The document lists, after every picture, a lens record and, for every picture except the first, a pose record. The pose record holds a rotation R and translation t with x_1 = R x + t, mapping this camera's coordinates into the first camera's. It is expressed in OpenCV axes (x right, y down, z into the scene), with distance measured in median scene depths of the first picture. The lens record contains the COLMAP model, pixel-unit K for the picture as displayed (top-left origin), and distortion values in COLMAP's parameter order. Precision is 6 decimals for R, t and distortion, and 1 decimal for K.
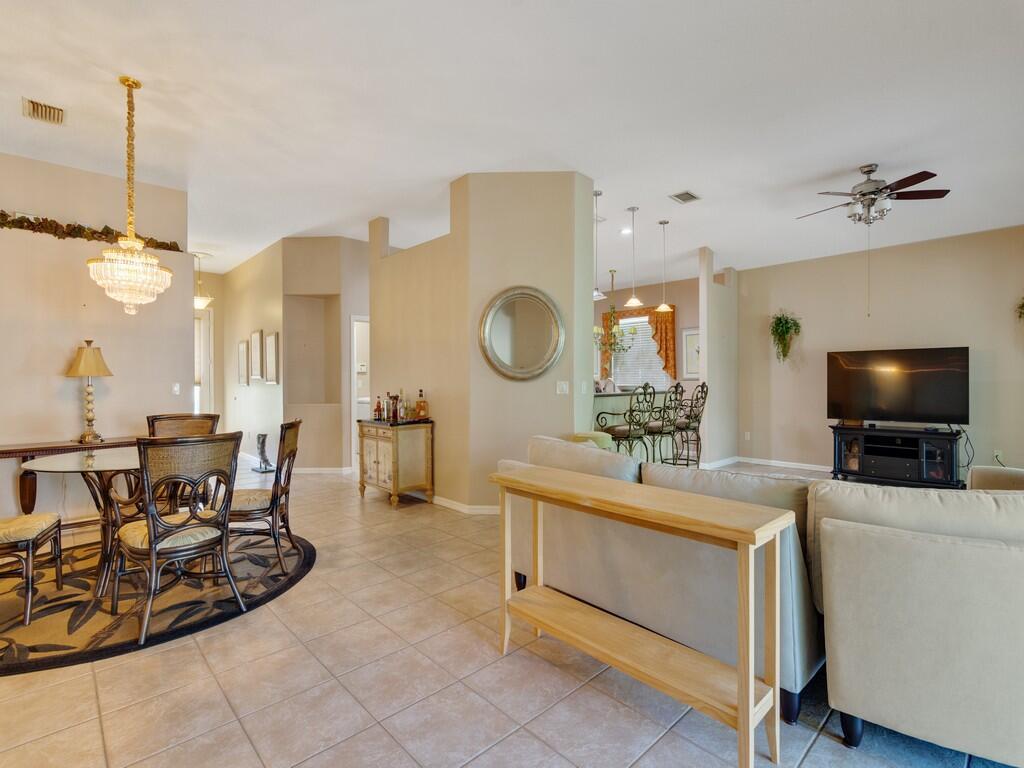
lens RADIAL K [[490.9, 0, 505.7], [0, 490.9, 380.5], [0, 0, 1]] dist [-0.002268, -0.000028]
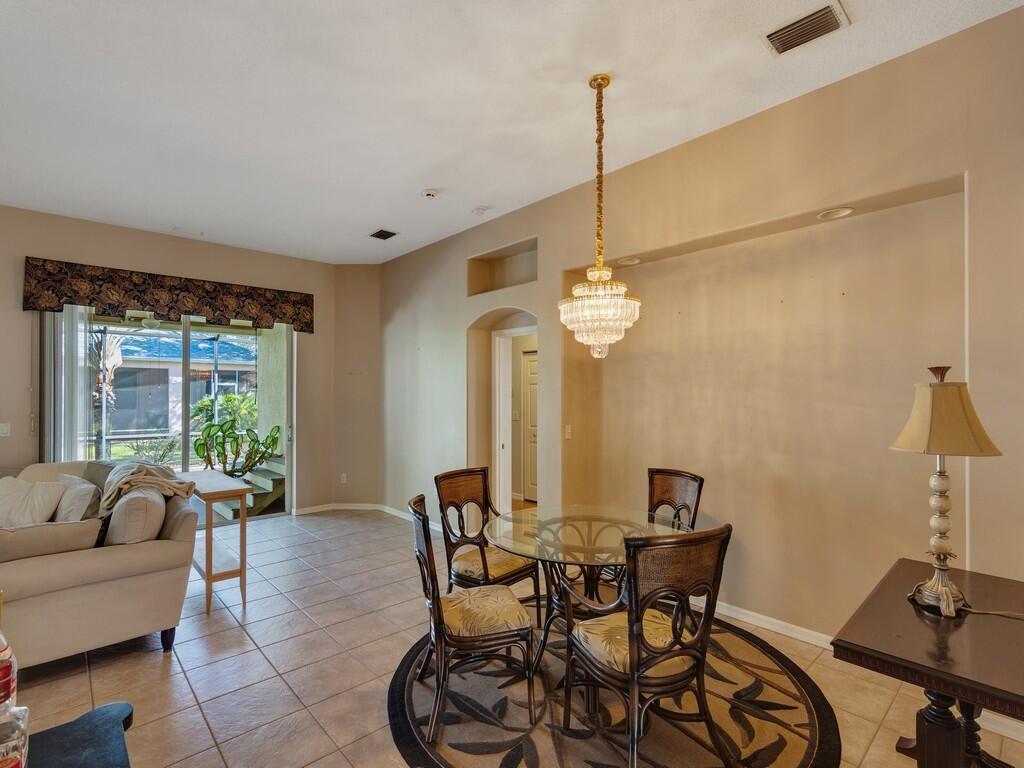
lens RADIAL K [[500.0, 0, 509.6], [0, 500.0, 388.8], [0, 0, 1]] dist [0.001276, -0.000019]
pose [[-0.999985, 0.004293, 0.003350, -0.596355], [0.004281, 0.999985, -0.003421, -0.077718], [-0.003365, -0.003407, -0.999989, 1.799873]]
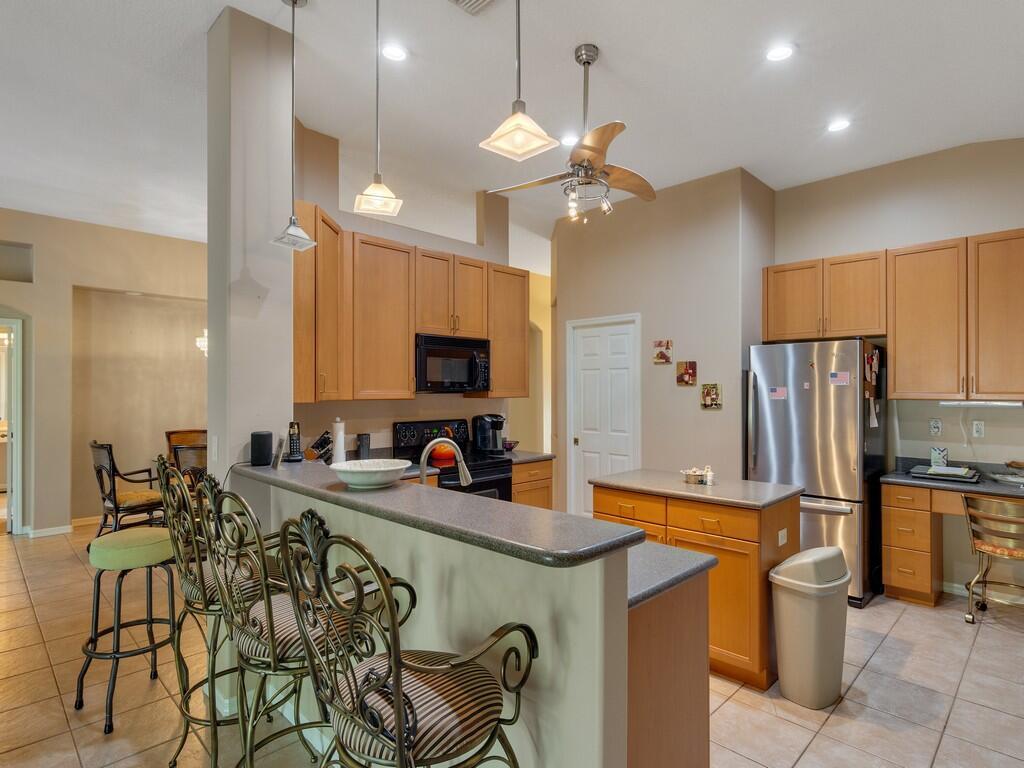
lens RADIAL K [[551.9, 0, 512.0], [0, 551.9, 384.0], [0, 0, 1]] dist [-0.001242, -0.000544]
pose [[0.039445, -0.004126, -0.999213, 1.045331], [-0.005222, 0.999977, -0.004335, -0.070456], [0.999208, 0.005389, 0.039423, 1.831566]]
